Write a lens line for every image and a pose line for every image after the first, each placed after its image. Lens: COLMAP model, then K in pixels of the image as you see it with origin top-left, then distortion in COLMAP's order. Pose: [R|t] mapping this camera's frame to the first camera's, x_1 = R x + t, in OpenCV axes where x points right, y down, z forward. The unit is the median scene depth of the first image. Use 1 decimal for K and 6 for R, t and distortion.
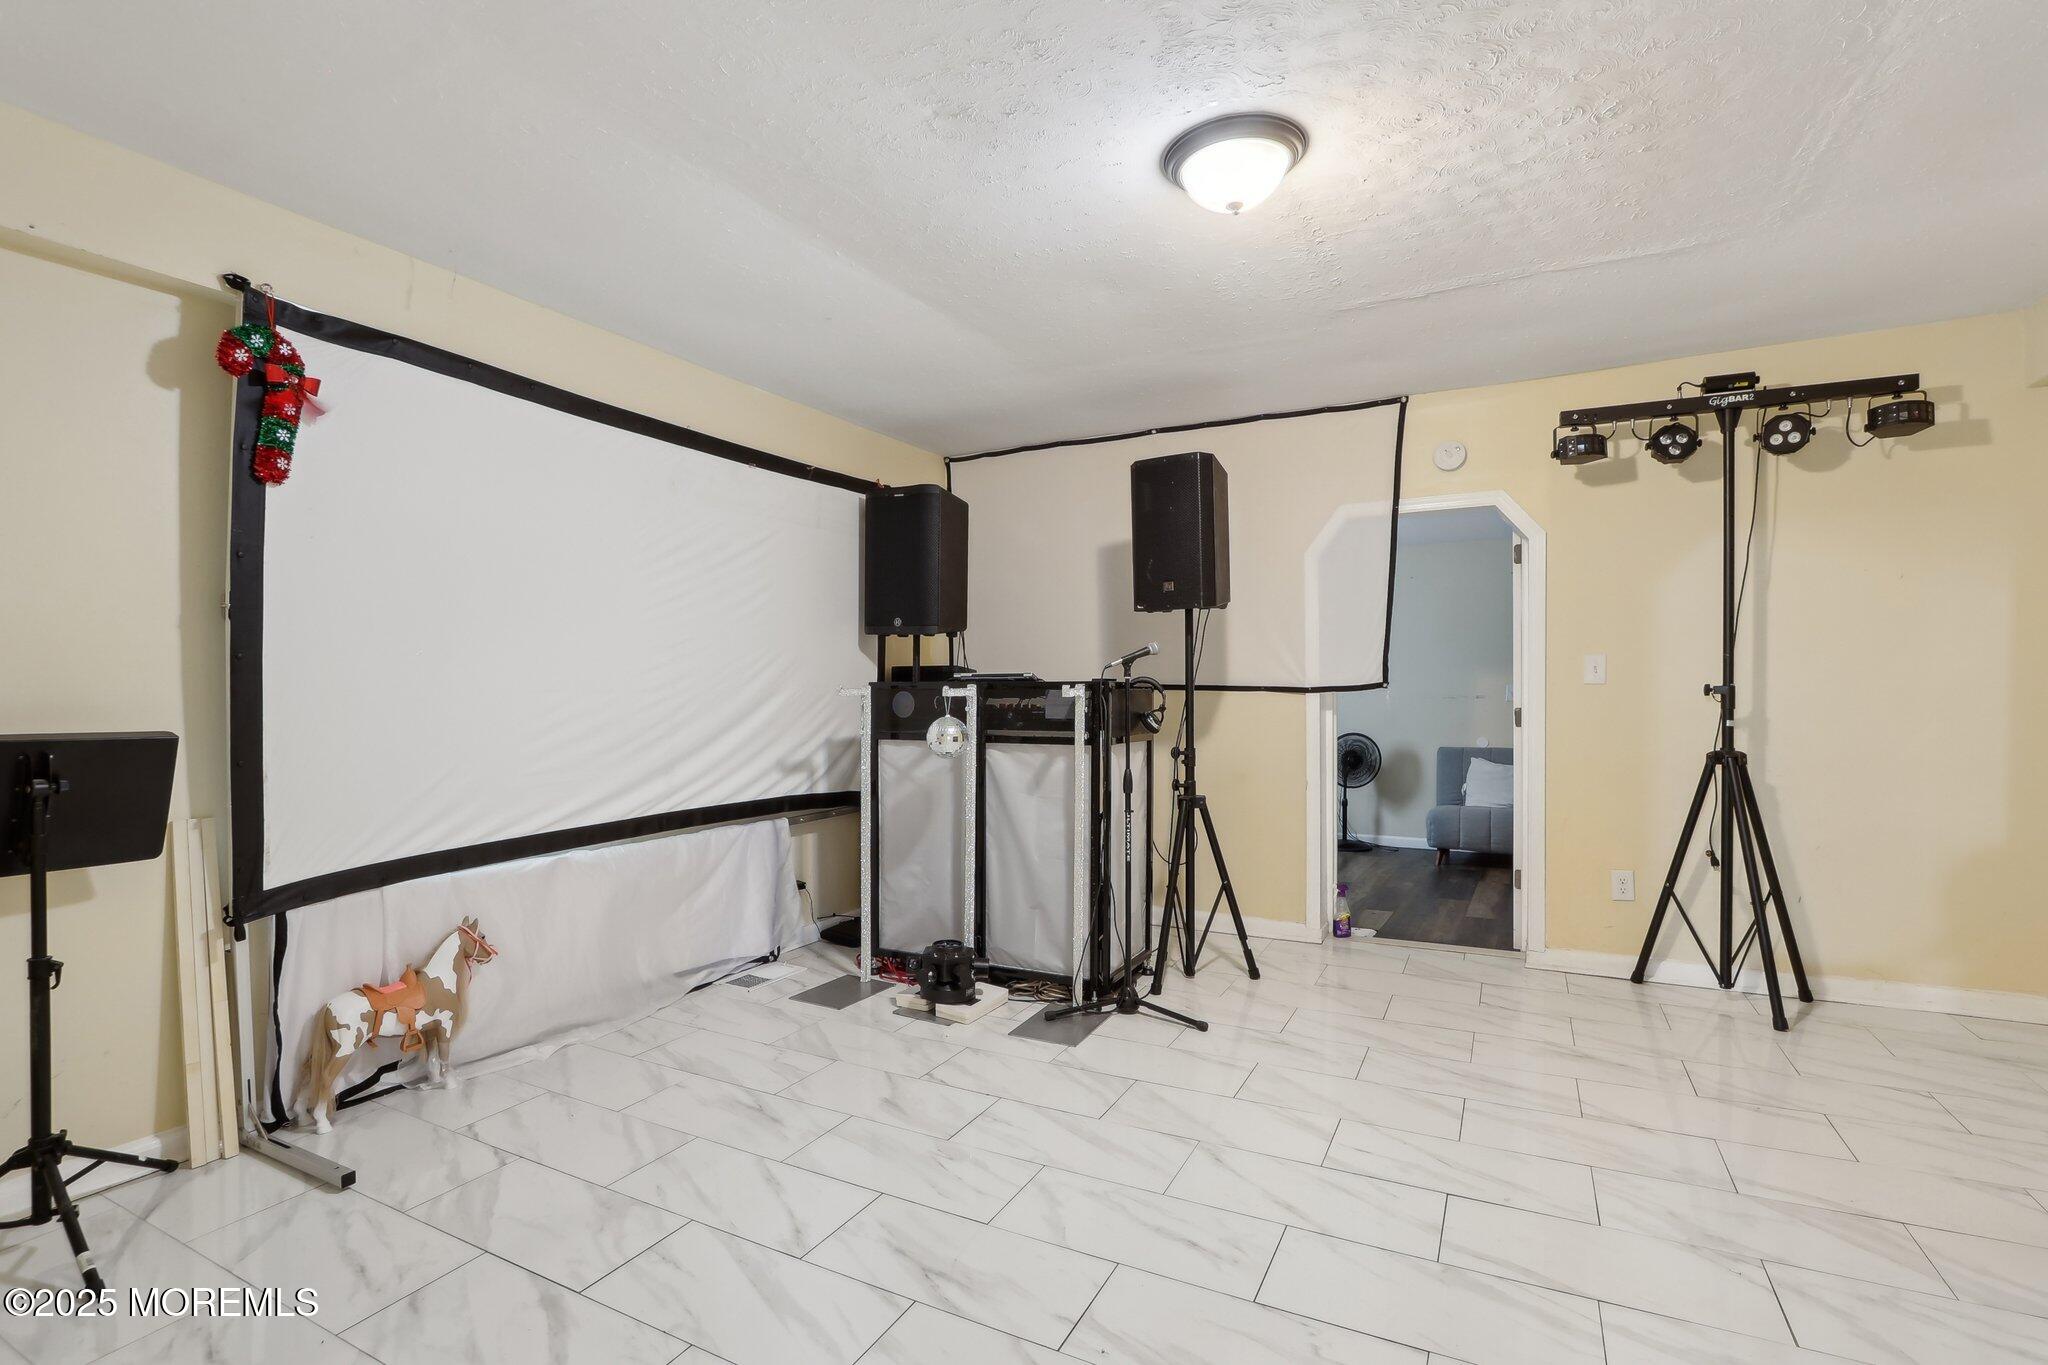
lens RADIAL K [[955.1, 0, 1019.4], [0, 955.1, 681.1], [0, 0, 1]] dist [-0.010819, -0.000186]
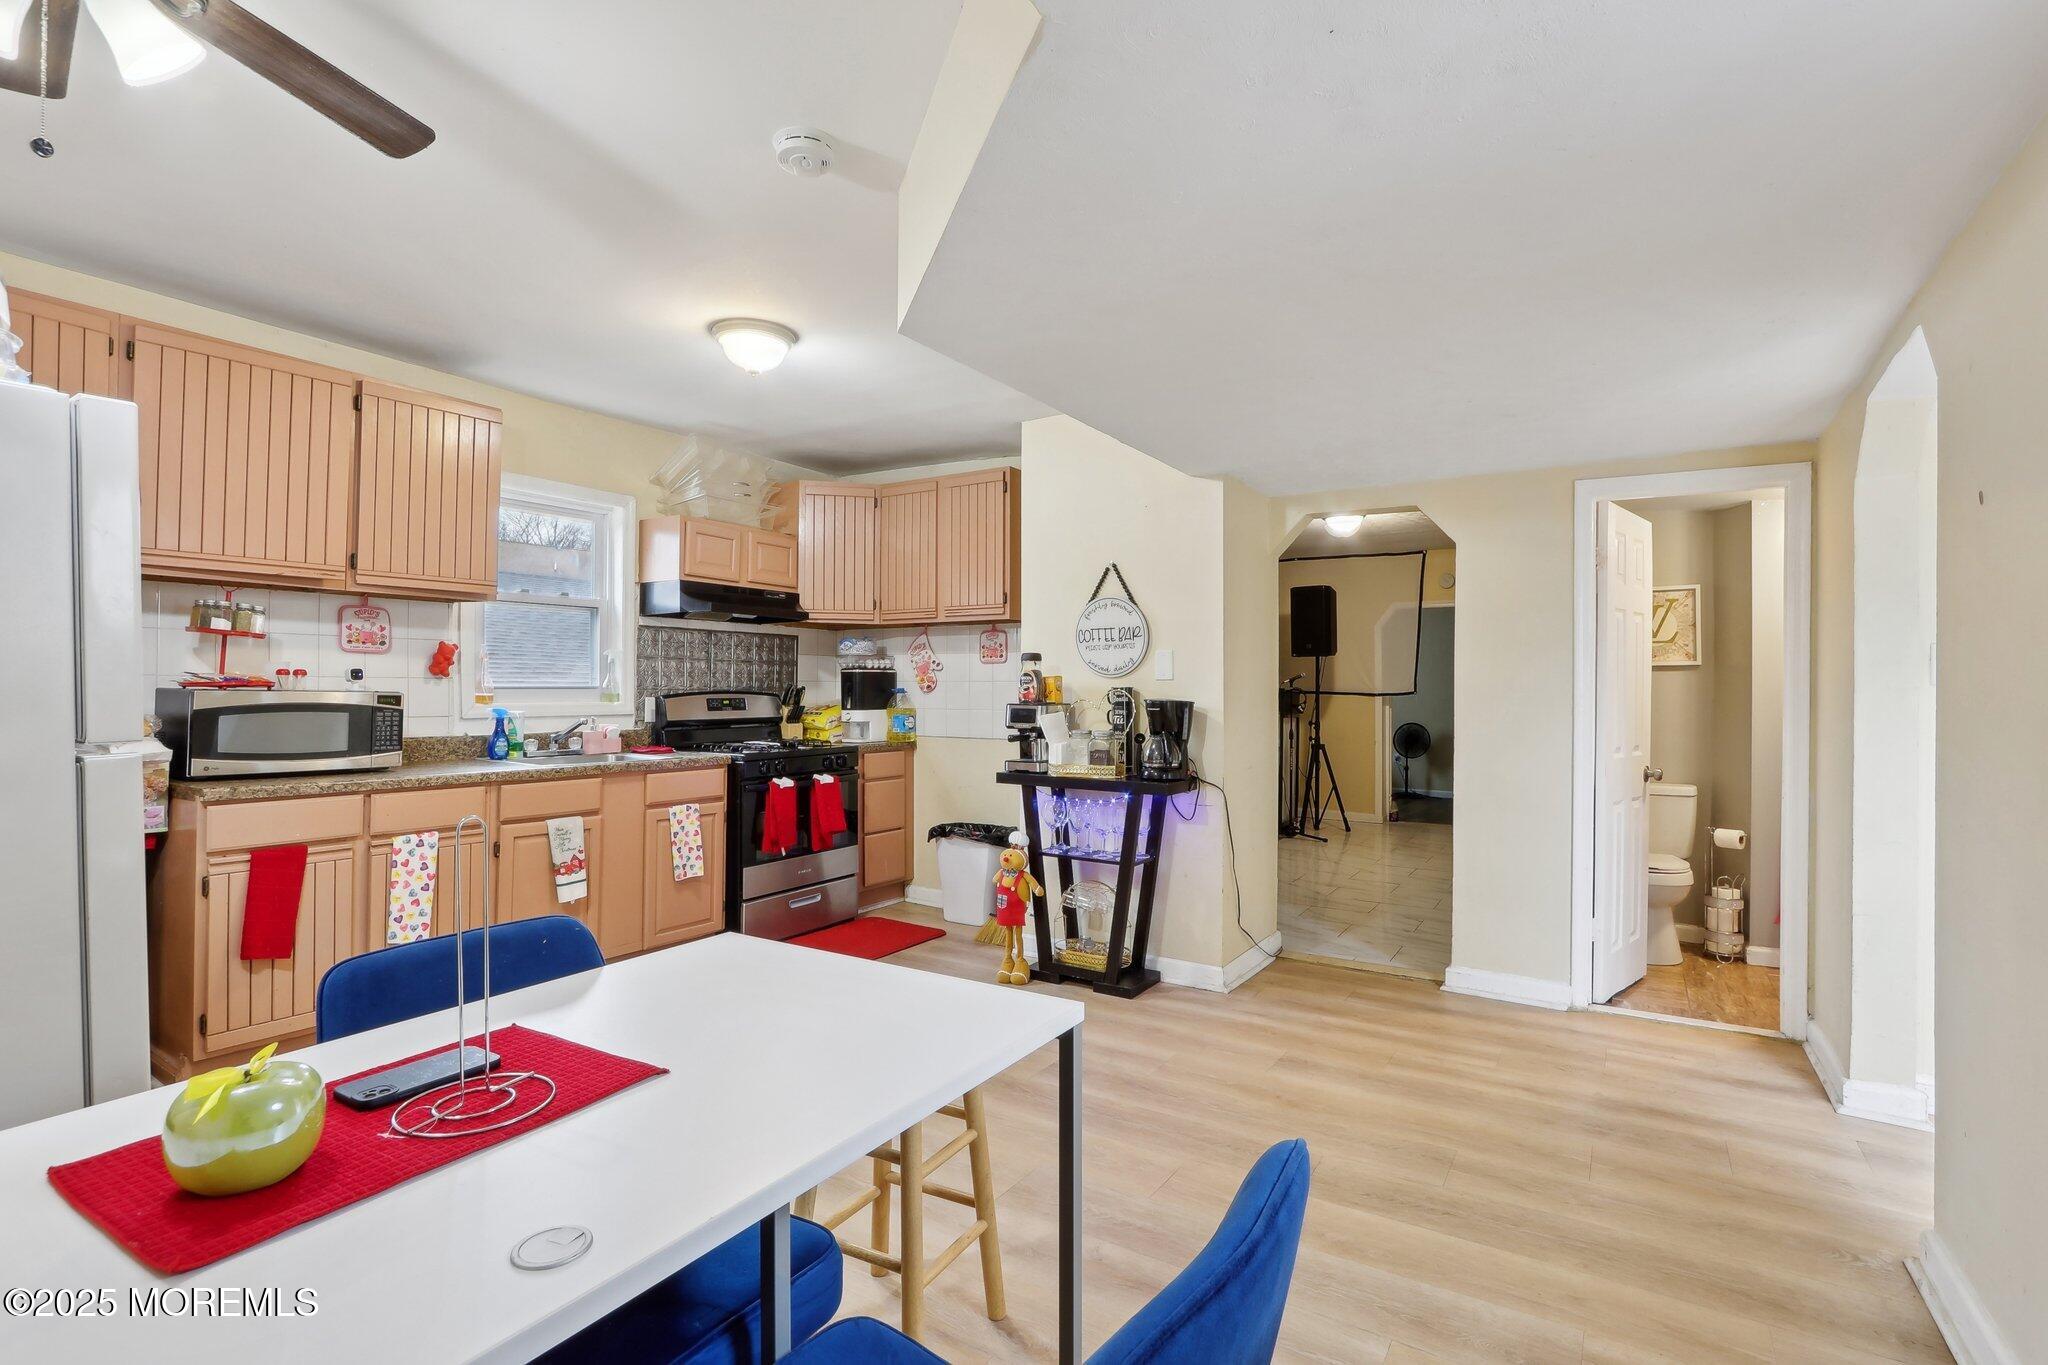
lens RADIAL K [[955.1, 0, 1019.4], [0, 955.1, 681.1], [0, 0, 1]] dist [-0.010819, -0.000186]
pose [[0.996243, 0.006315, -0.086366, -0.310962], [-0.006931, 0.999953, -0.006828, 0.000459], [0.086319, 0.007401, 0.996240, -1.219062]]
